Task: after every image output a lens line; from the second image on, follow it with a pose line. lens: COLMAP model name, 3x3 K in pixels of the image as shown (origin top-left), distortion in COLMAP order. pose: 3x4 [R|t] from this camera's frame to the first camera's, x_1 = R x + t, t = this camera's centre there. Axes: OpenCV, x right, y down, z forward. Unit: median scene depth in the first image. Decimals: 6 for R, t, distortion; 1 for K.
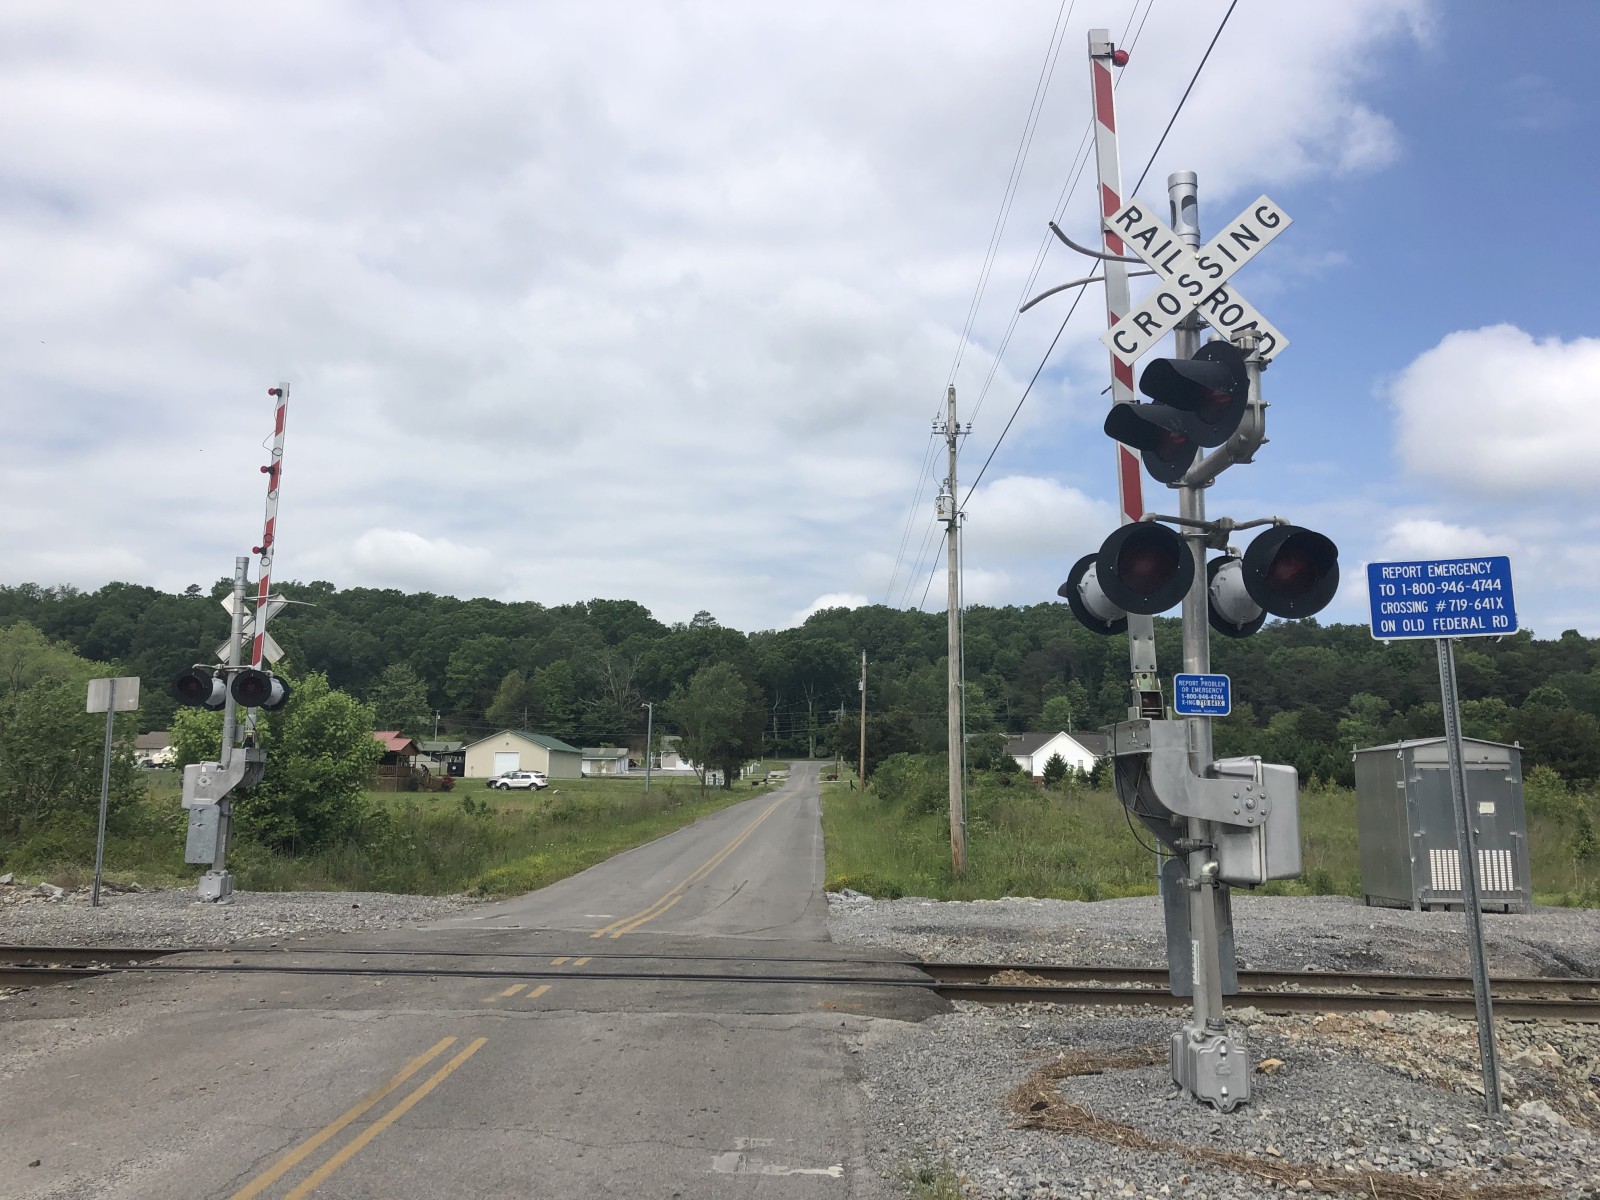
lens RADIAL K [[1324.7, 0, 806.4], [0, 1324.7, 581.6], [0, 0, 1]] dist [0.046146, -0.033330]
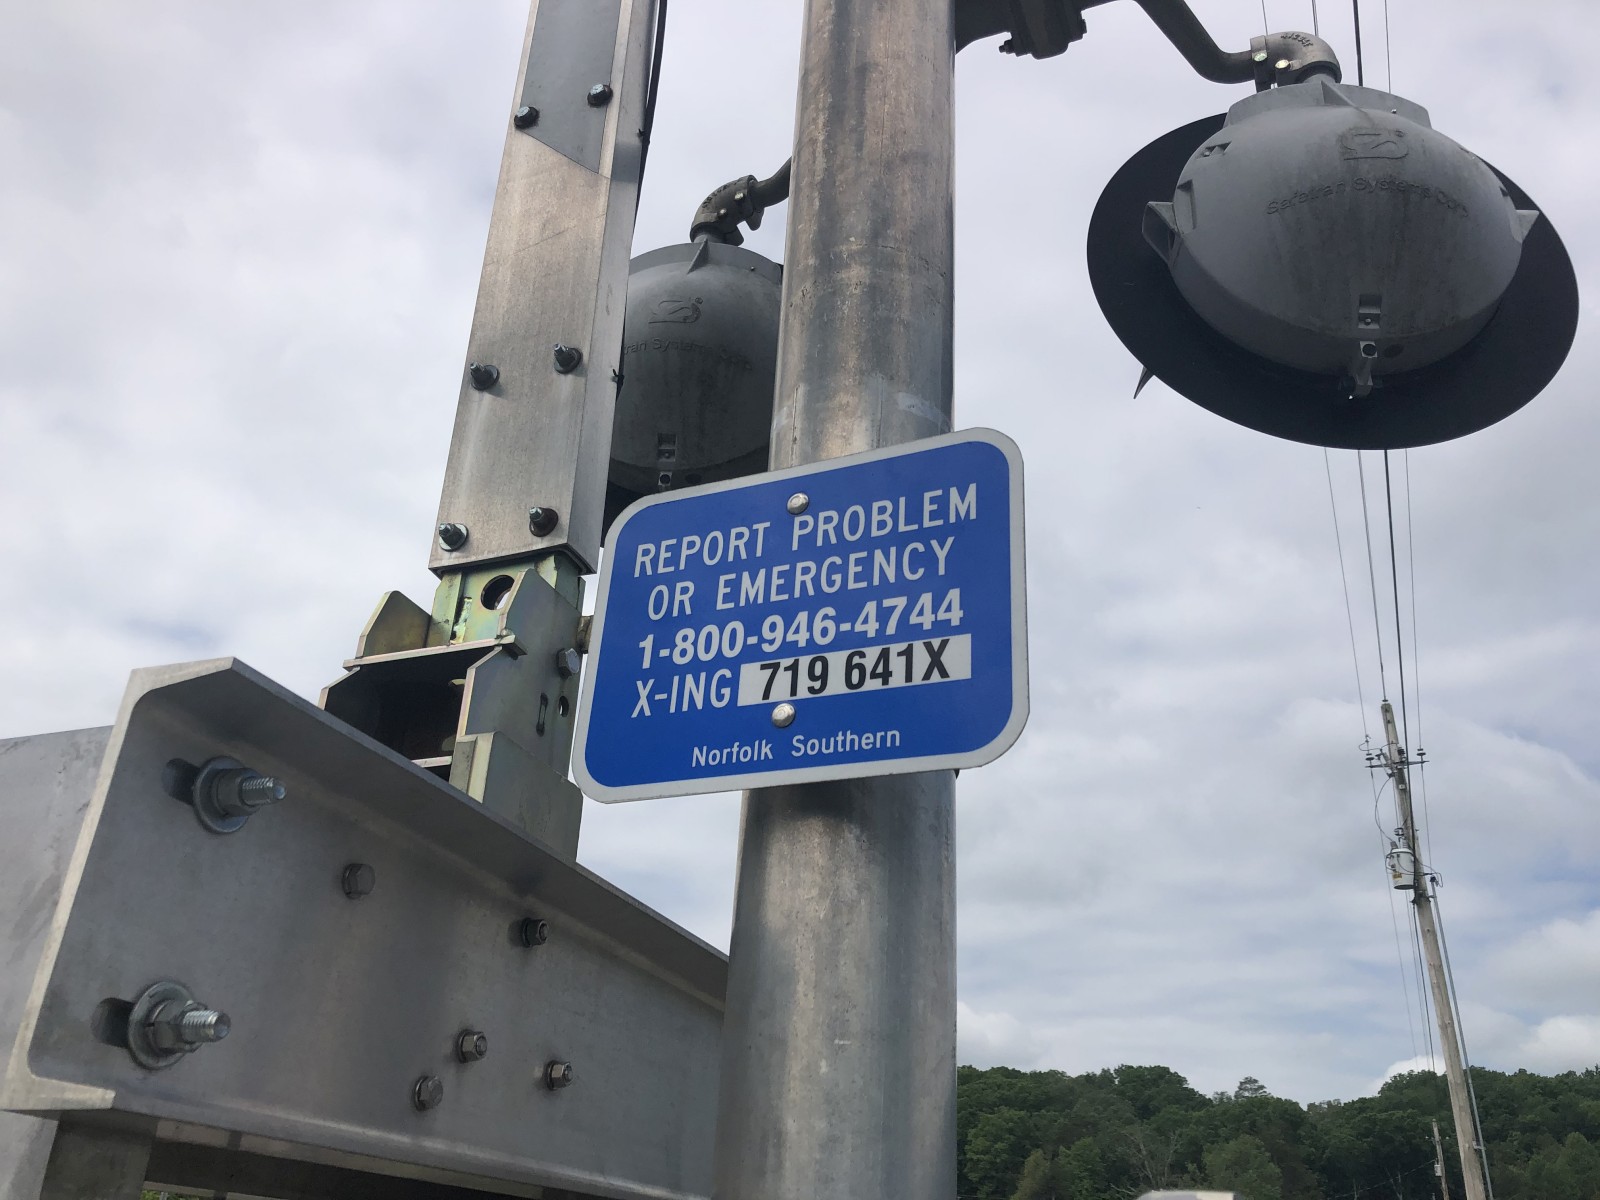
lens RADIAL K [[1318.0, 0, 782.4], [0, 1318.0, 591.3], [0, 0, 1]] dist [0.009880, 0.010166]
pose [[0.916905, -0.154672, -0.367916, 0.087457], [0.024893, 0.942219, -0.334072, 0.031184], [0.398329, 0.297153, 0.867775, 0.232994]]
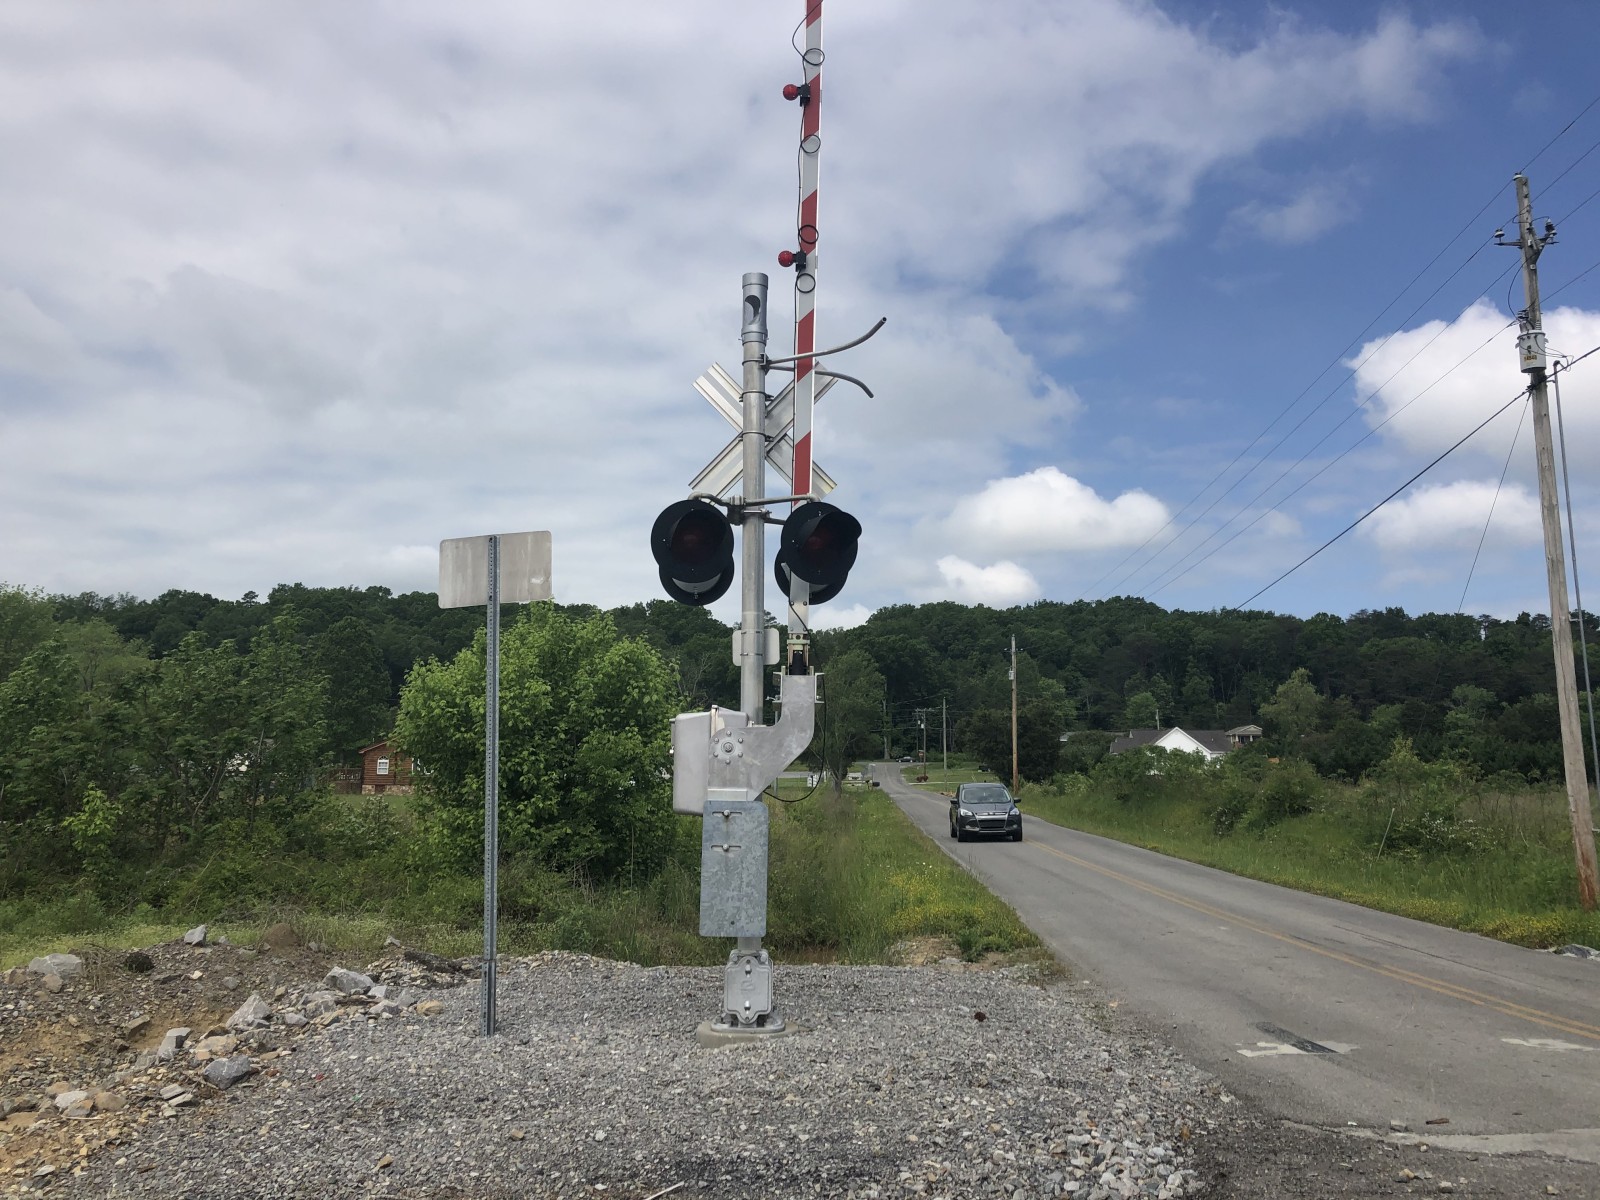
lens RADIAL K [[1301.7, 0, 793.6], [0, 1301.7, 577.6], [0, 0, 1]] dist [0.024821, -0.001113]
pose [[0.999521, -0.014659, -0.027263, -0.253960], [0.014417, 0.999855, -0.009052, 0.058992], [0.027392, 0.008654, 0.999587, 0.346537]]
